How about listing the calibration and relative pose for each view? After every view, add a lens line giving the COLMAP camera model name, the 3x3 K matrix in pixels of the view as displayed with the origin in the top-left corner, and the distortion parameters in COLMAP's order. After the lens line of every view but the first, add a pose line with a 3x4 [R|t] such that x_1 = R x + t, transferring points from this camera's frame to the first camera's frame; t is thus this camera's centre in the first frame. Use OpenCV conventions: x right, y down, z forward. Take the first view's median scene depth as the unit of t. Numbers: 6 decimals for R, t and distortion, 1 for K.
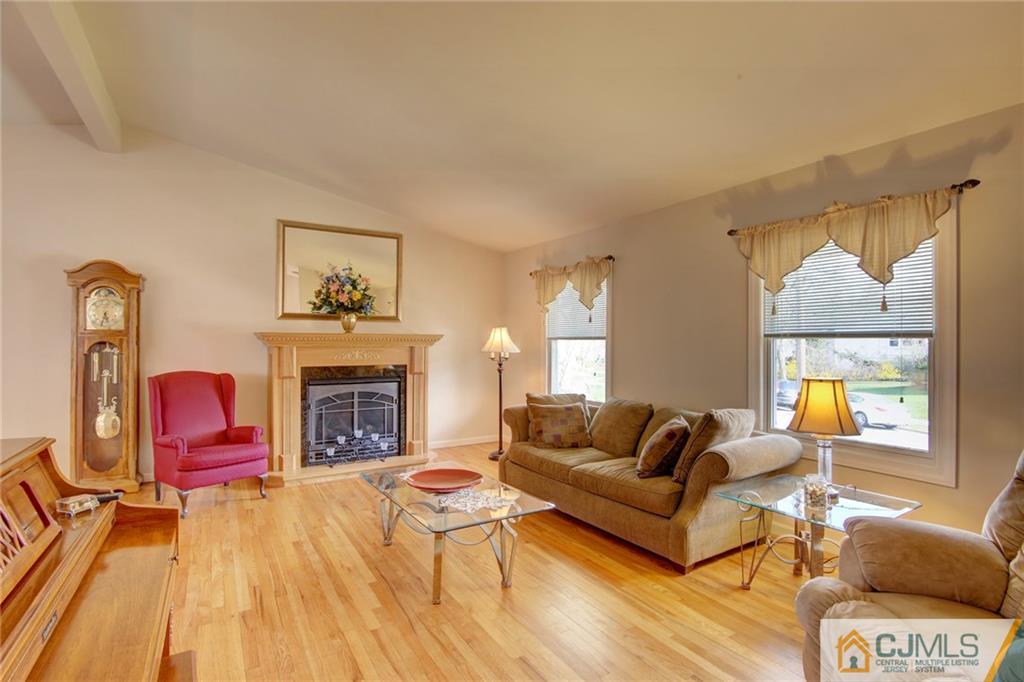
lens RADIAL K [[497.9, 0, 517.1], [0, 497.9, 341.4], [0, 0, 1]] dist [-0.020537, 0.000668]
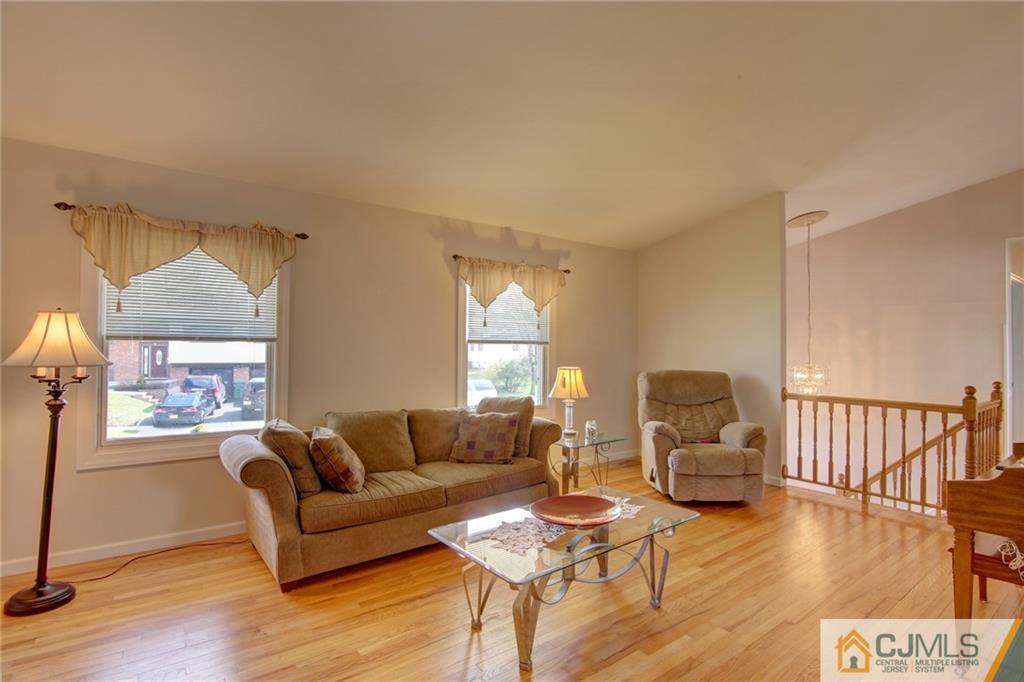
lens RADIAL K [[497.9, 0, 516.5], [0, 497.9, 341.3], [0, 0, 1]] dist [-0.020537, 0.000668]
pose [[-0.092681, 0.012259, 0.995620, -0.825251], [-0.005914, 0.999900, -0.012863, 0.004258], [-0.995678, -0.007081, -0.092599, 0.996077]]
